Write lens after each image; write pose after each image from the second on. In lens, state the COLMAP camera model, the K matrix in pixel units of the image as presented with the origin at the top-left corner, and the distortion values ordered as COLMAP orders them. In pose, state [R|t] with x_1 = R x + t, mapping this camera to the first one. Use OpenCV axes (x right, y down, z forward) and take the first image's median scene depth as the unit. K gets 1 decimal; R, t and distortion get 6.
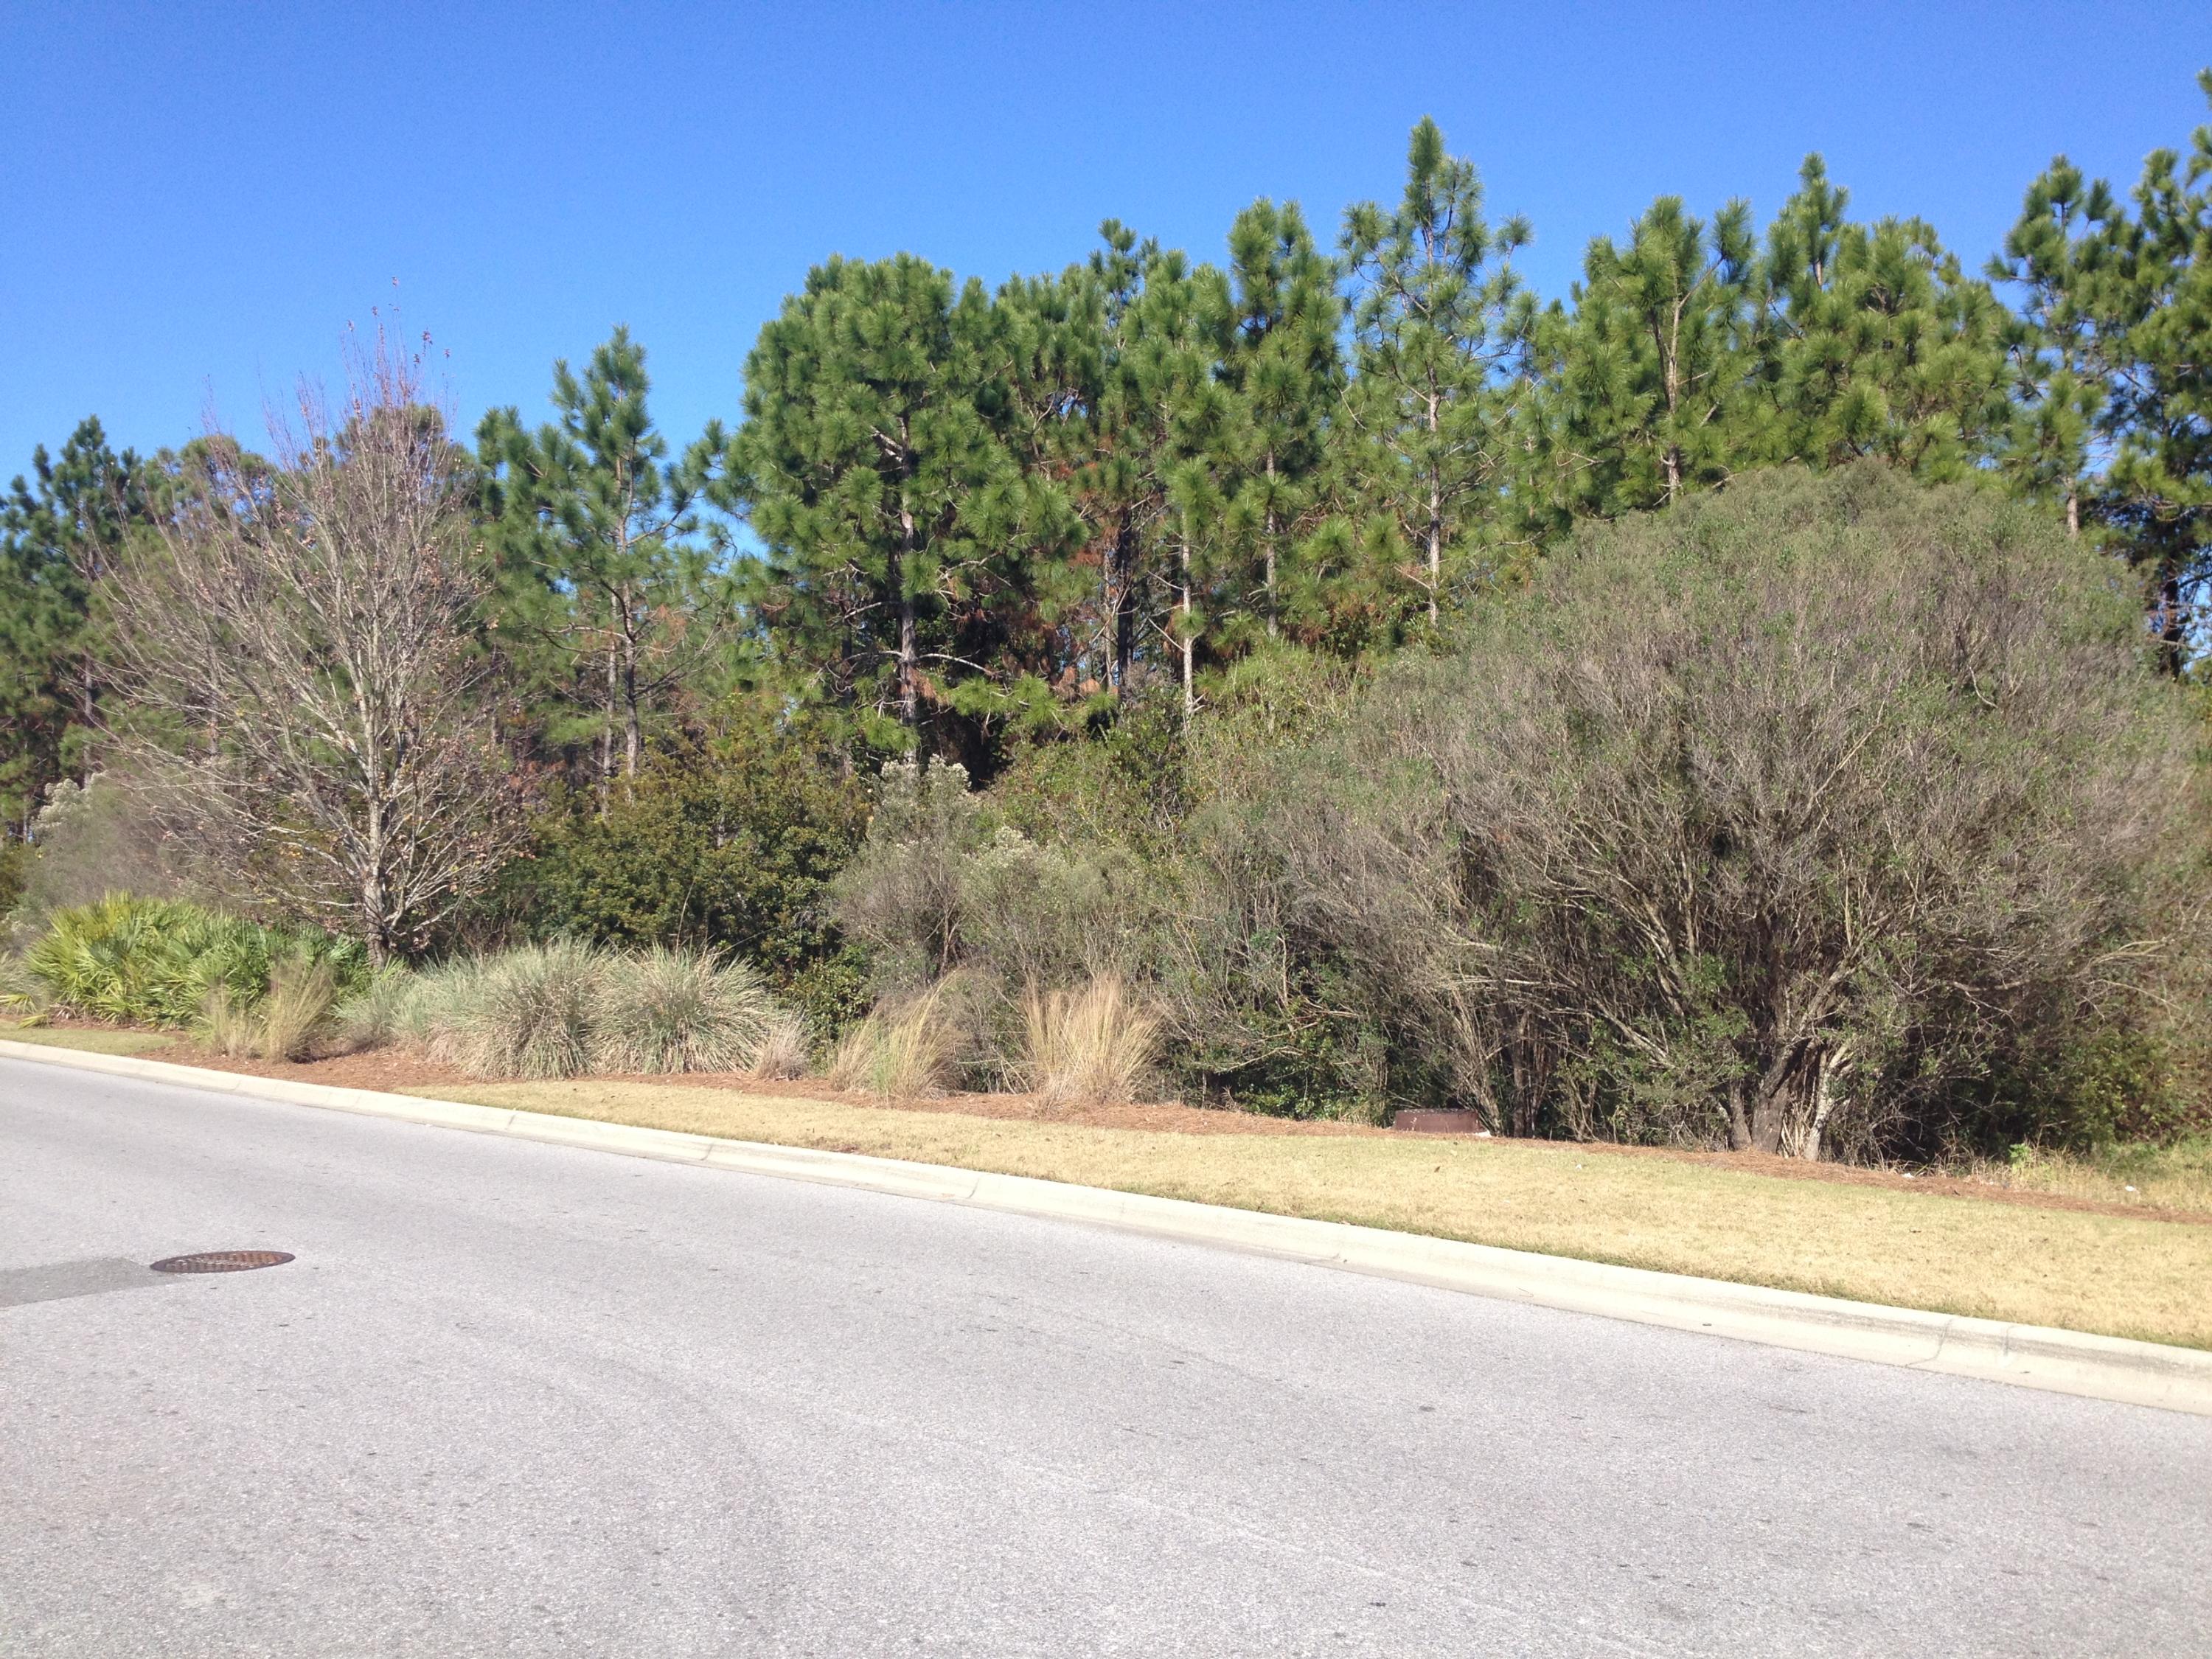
lens RADIAL K [[2275.5, 0, 1219.5], [0, 2275.5, 827.9], [0, 0, 1]] dist [0.210118, -0.522996]
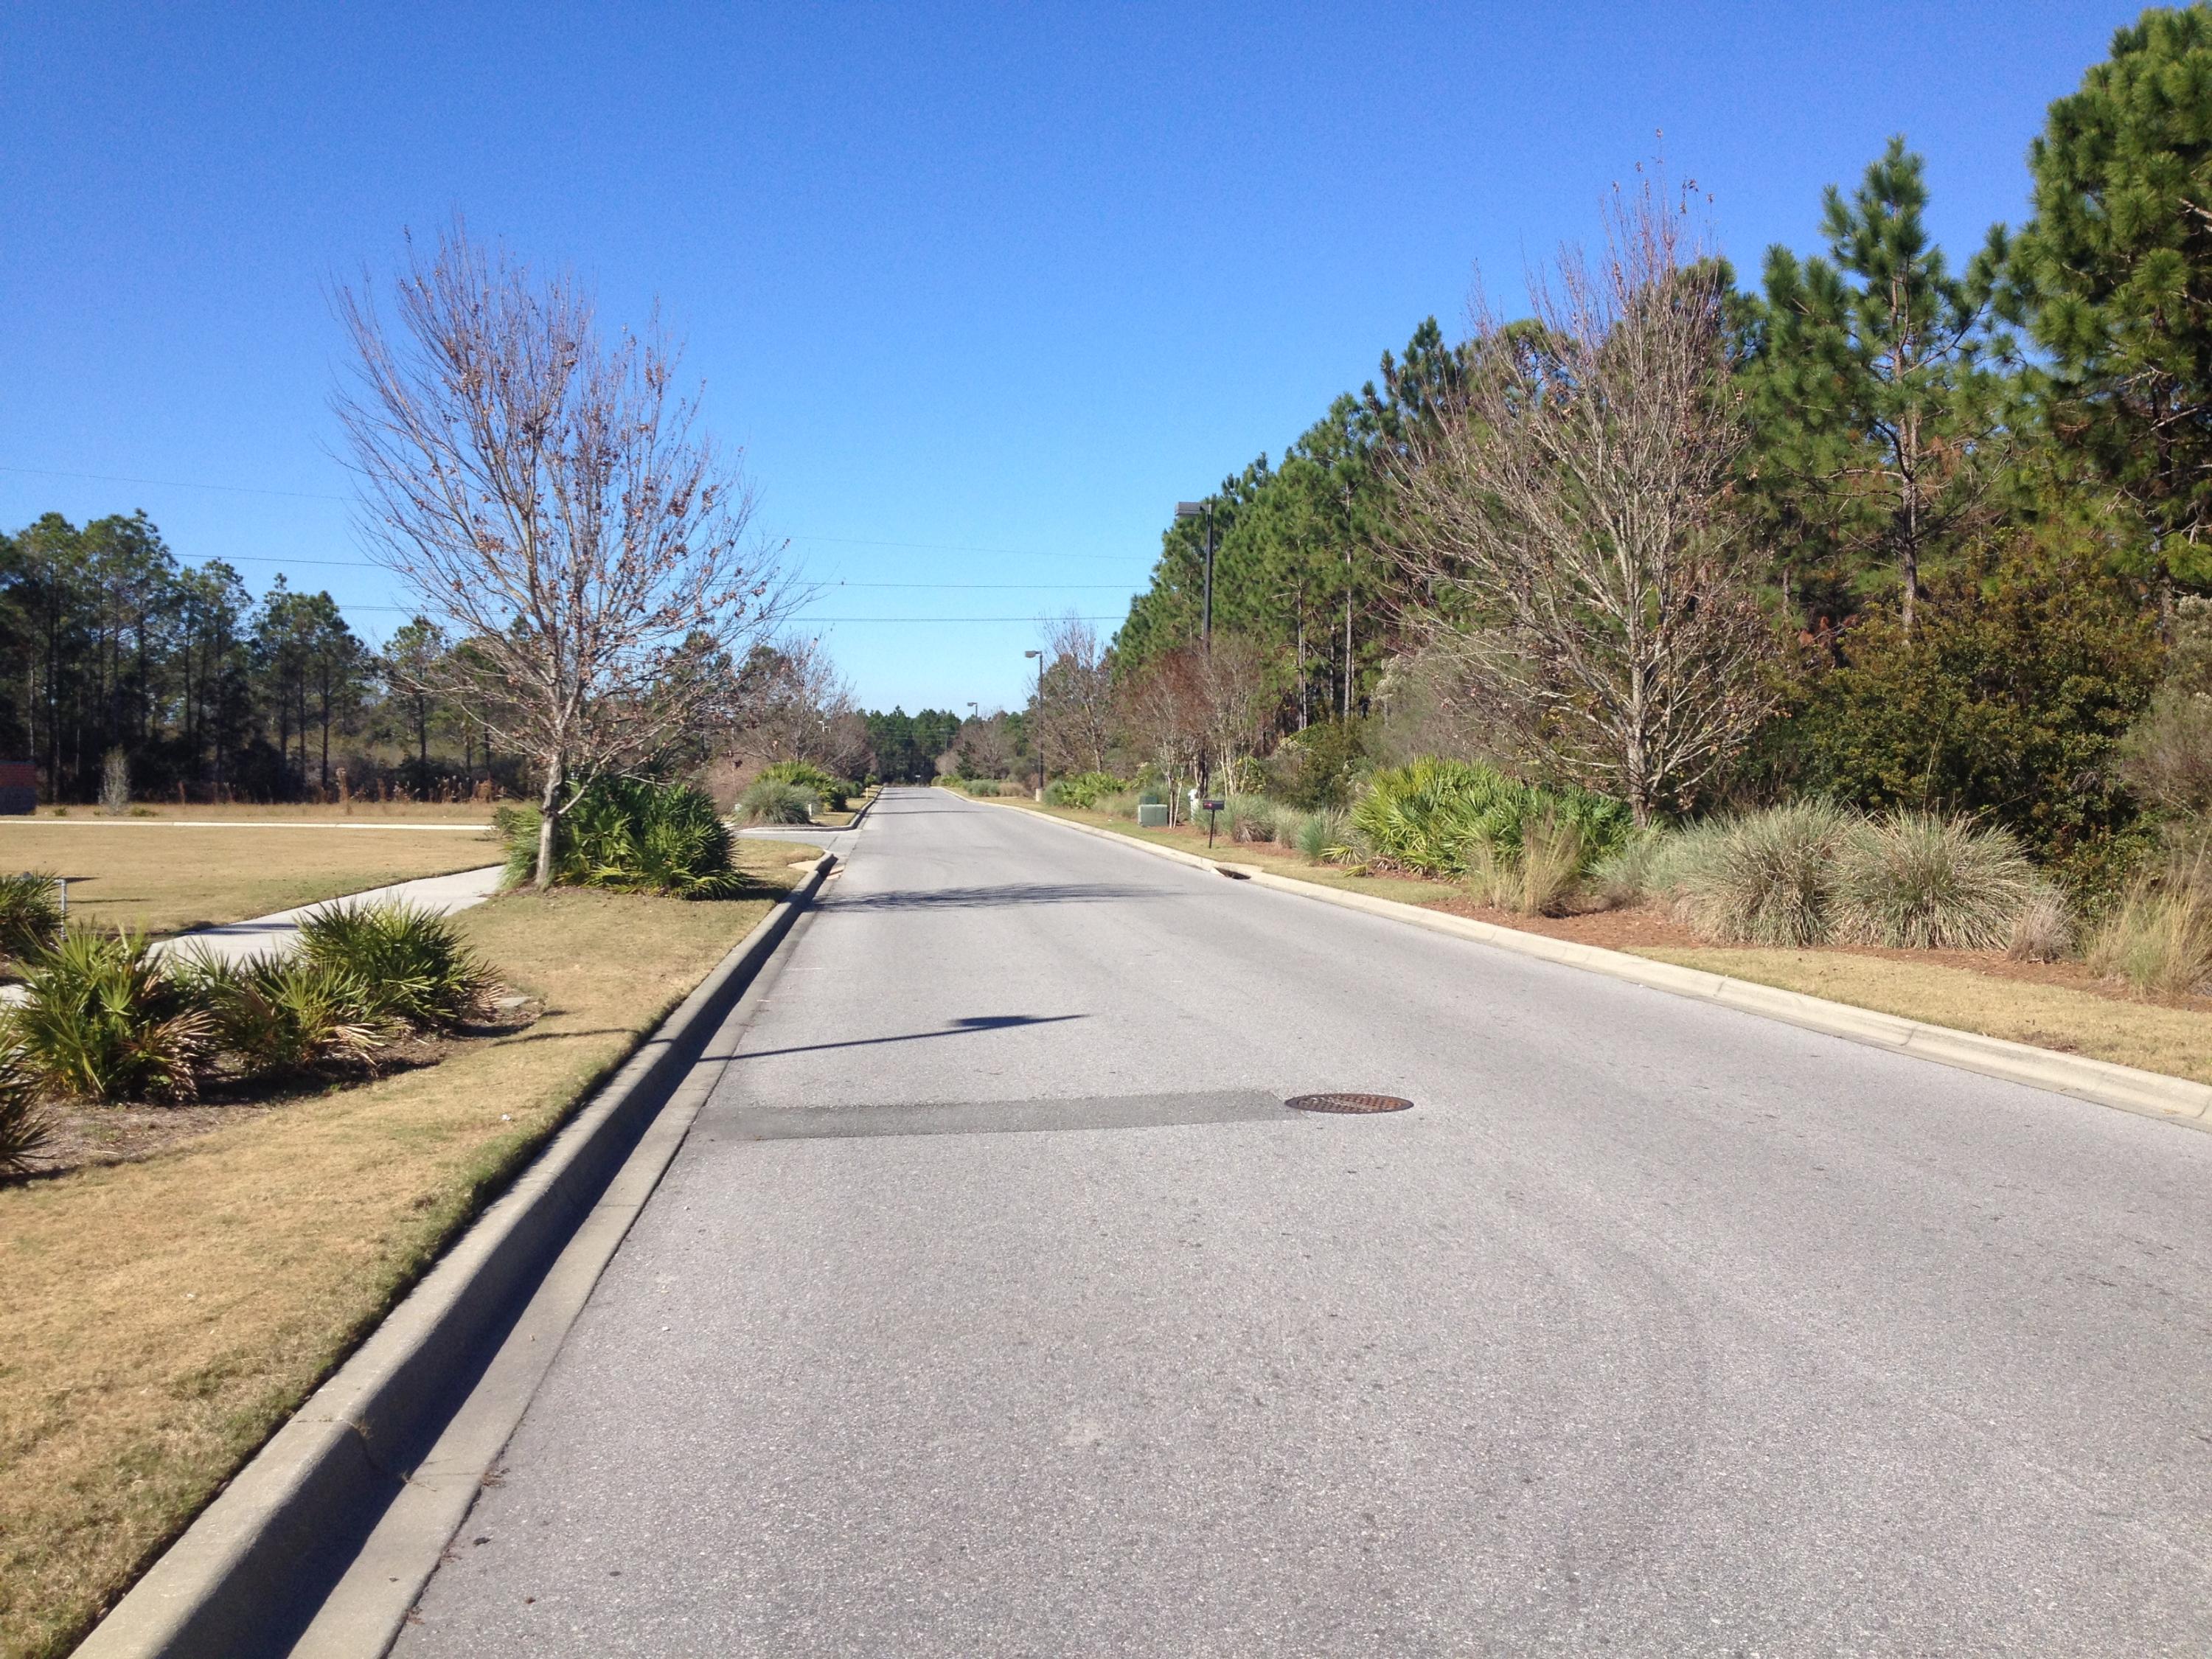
lens RADIAL K [[2205.3, 0, 1104.4], [0, 2205.3, 829.2], [0, 0, 1]] dist [0.128855, -0.272811]
pose [[0.767176, 0.014760, -0.641267, 0.079007], [0.023619, 0.998407, 0.051236, 0.005402], [0.641001, -0.054453, 0.765606, 0.104427]]
